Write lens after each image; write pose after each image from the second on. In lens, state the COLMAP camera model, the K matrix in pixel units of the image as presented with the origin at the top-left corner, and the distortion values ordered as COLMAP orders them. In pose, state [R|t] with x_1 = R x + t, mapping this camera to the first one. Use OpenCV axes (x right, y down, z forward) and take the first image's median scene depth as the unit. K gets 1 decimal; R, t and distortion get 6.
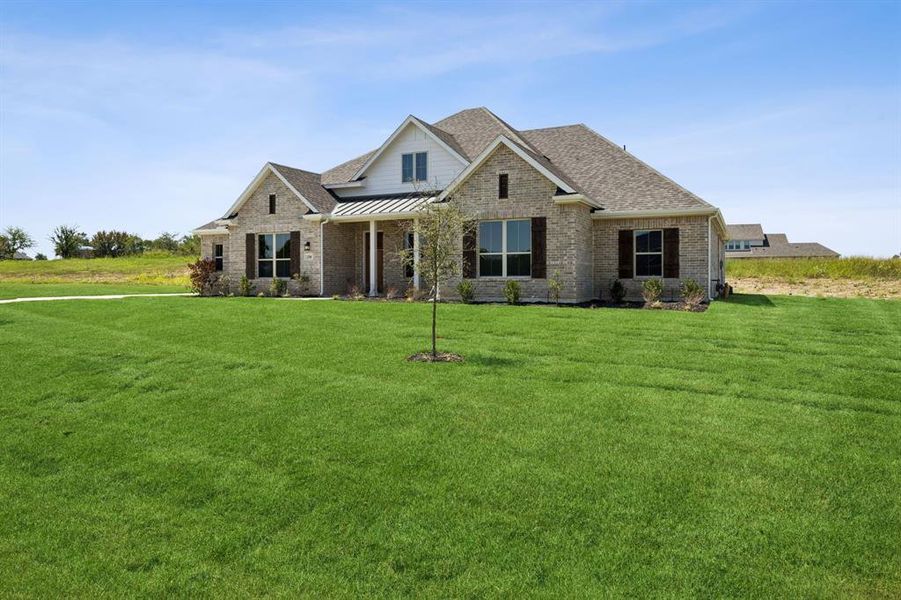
lens RADIAL K [[362.6, 0, 455.3], [0, 362.6, 293.4], [0, 0, 1]] dist [0.003221, -0.000001]
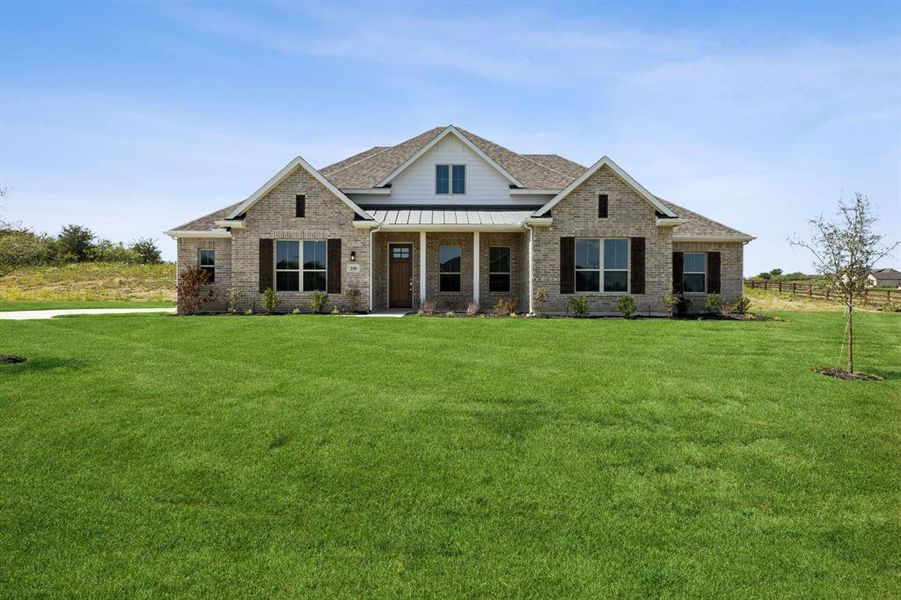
lens RADIAL K [[344.5, 0, 450.8], [0, 344.5, 302.9], [0, 0, 1]] dist [0.000660, -0.000071]
pose [[0.958105, -0.004343, 0.286385, -0.419512], [0.007335, 0.999929, -0.009375, -0.006548], [-0.286324, 0.011083, 0.958069, 0.125590]]
